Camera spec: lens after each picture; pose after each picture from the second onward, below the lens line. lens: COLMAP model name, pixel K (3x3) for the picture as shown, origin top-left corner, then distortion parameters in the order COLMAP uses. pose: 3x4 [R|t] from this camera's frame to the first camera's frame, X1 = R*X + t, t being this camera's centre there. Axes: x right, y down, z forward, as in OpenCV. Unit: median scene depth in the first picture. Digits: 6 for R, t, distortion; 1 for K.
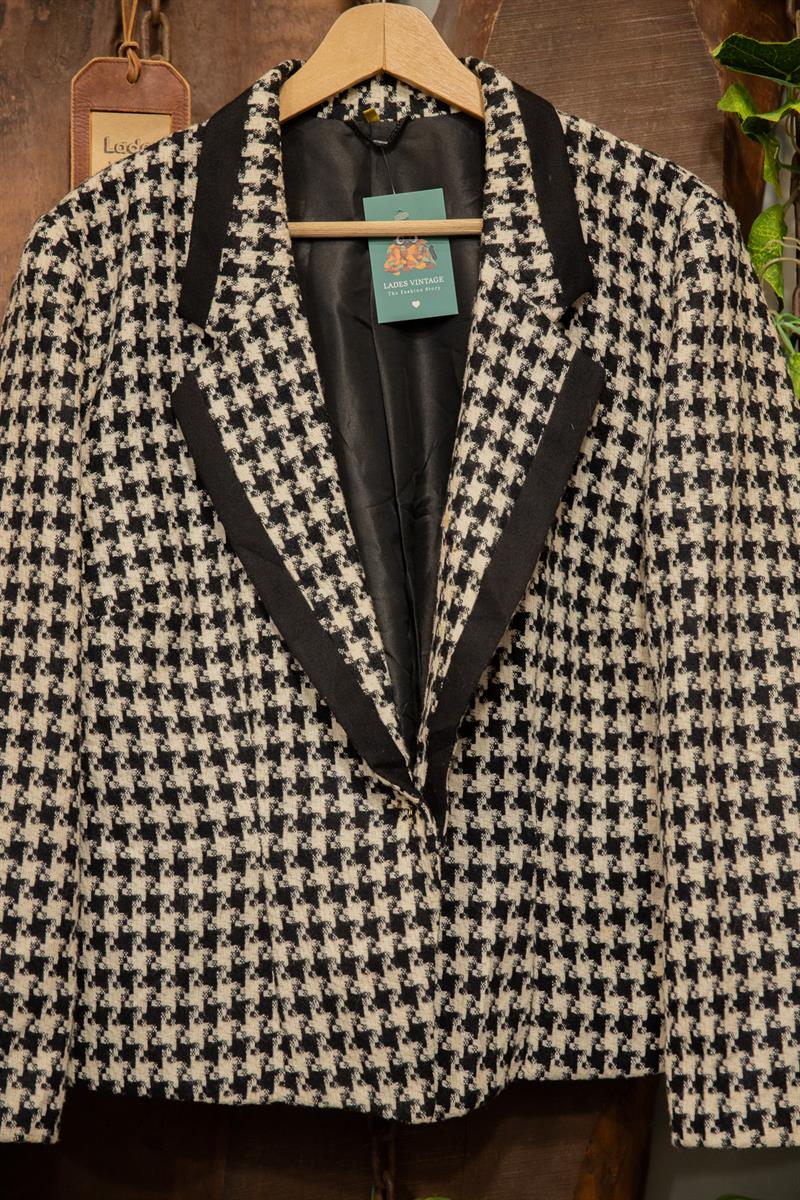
lens RADIAL K [[2232.7, 0, 409.6], [0, 2232.7, 596.9], [0, 0, 1]] dist [0.148578, 0.000000]
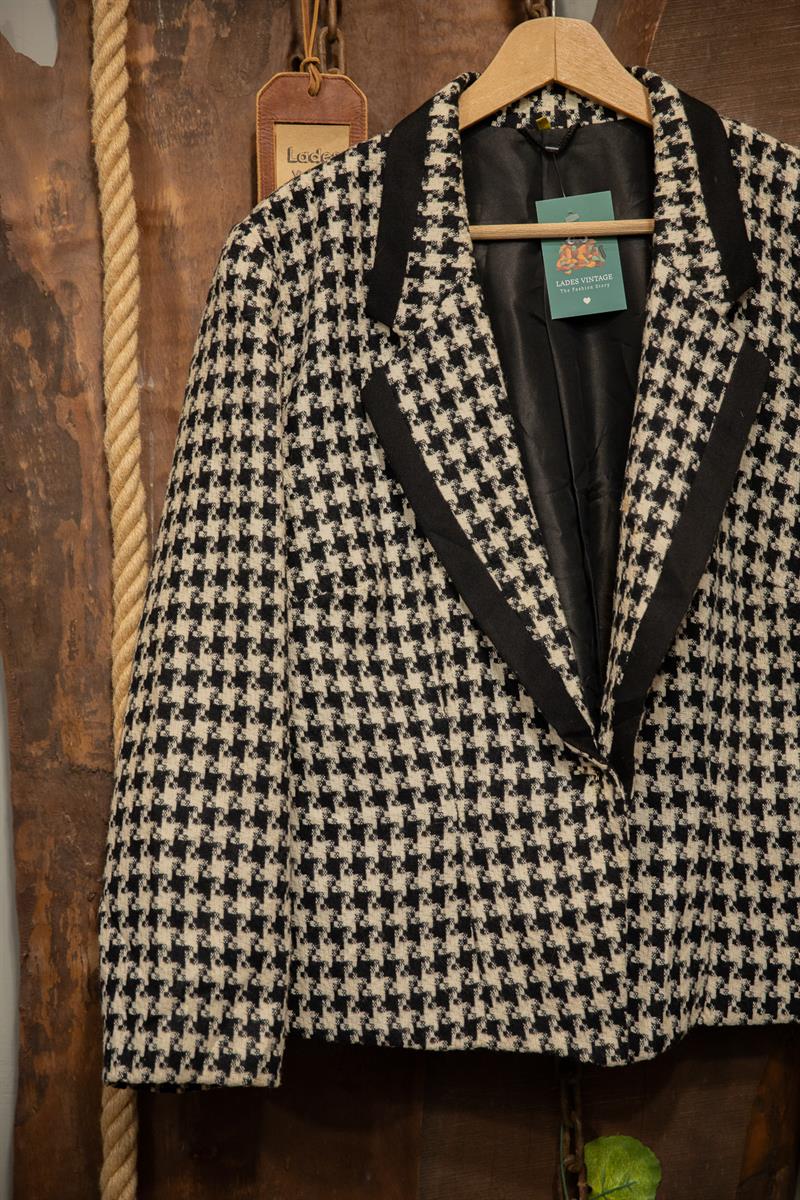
lens RADIAL K [[2232.7, 0, 404.4], [0, 2232.7, 598.6], [0, 0, 1]] dist [0.148578, 0.000000]
pose [[0.999888, -0.014958, -0.000709, -0.087589], [0.014967, 0.999742, 0.017093, -0.008966], [0.000453, -0.017102, 0.999854, -0.068577]]
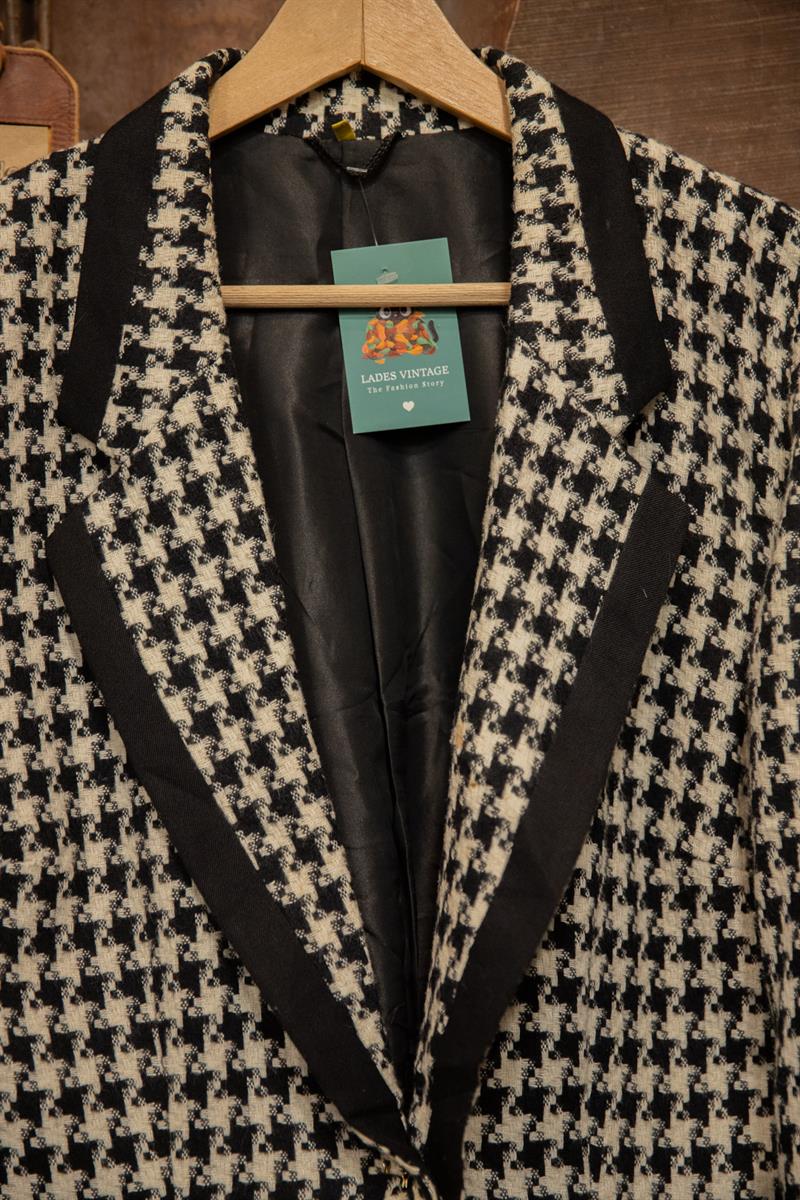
lens RADIAL K [[2232.7, 0, 416.2], [0, 2232.7, 590.3], [0, 0, 1]] dist [0.148578, 0.000000]
pose [[0.999269, 0.002191, 0.038160, -0.021304], [-0.001683, 0.999910, -0.013318, -0.067242], [-0.038185, 0.013244, 0.999183, 0.327176]]
